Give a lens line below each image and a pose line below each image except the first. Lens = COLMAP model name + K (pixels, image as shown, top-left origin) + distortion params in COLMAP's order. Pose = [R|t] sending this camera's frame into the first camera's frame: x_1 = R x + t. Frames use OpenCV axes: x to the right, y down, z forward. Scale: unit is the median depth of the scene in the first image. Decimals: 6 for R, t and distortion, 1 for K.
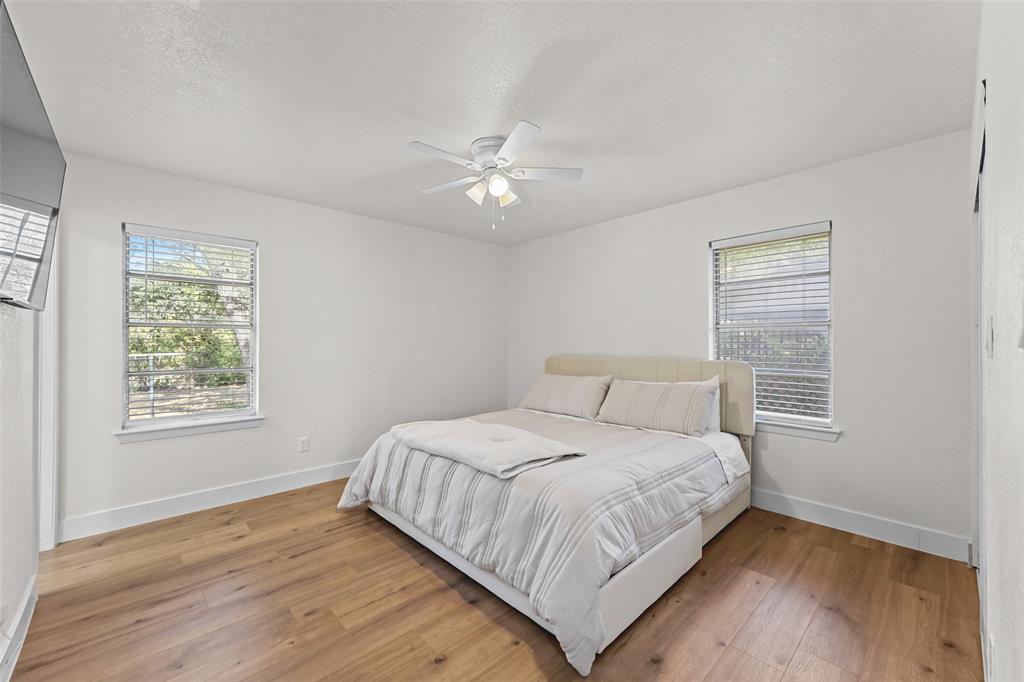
lens RADIAL K [[408.8, 0, 507.2], [0, 408.8, 338.4], [0, 0, 1]] dist [0.007421, -0.001431]
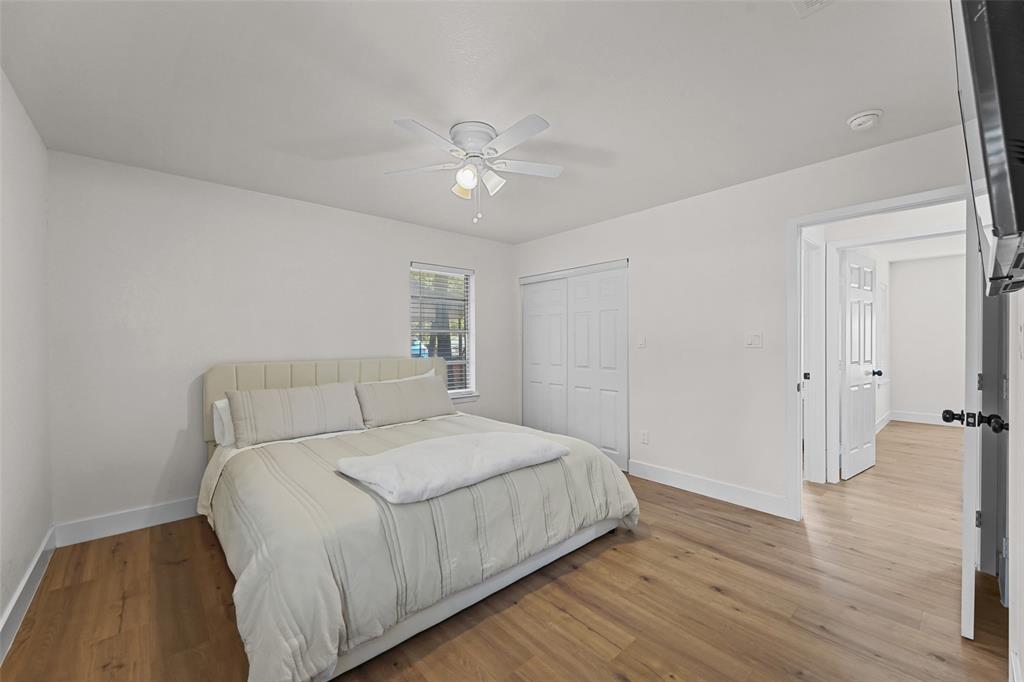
lens RADIAL K [[408.8, 0, 507.0], [0, 408.8, 343.1], [0, 0, 1]] dist [0.007421, -0.001431]
pose [[0.030874, -0.008030, 0.999491, -1.293576], [-0.003573, 0.999960, 0.008144, 0.000289], [-0.999517, -0.003823, 0.030844, 1.206643]]
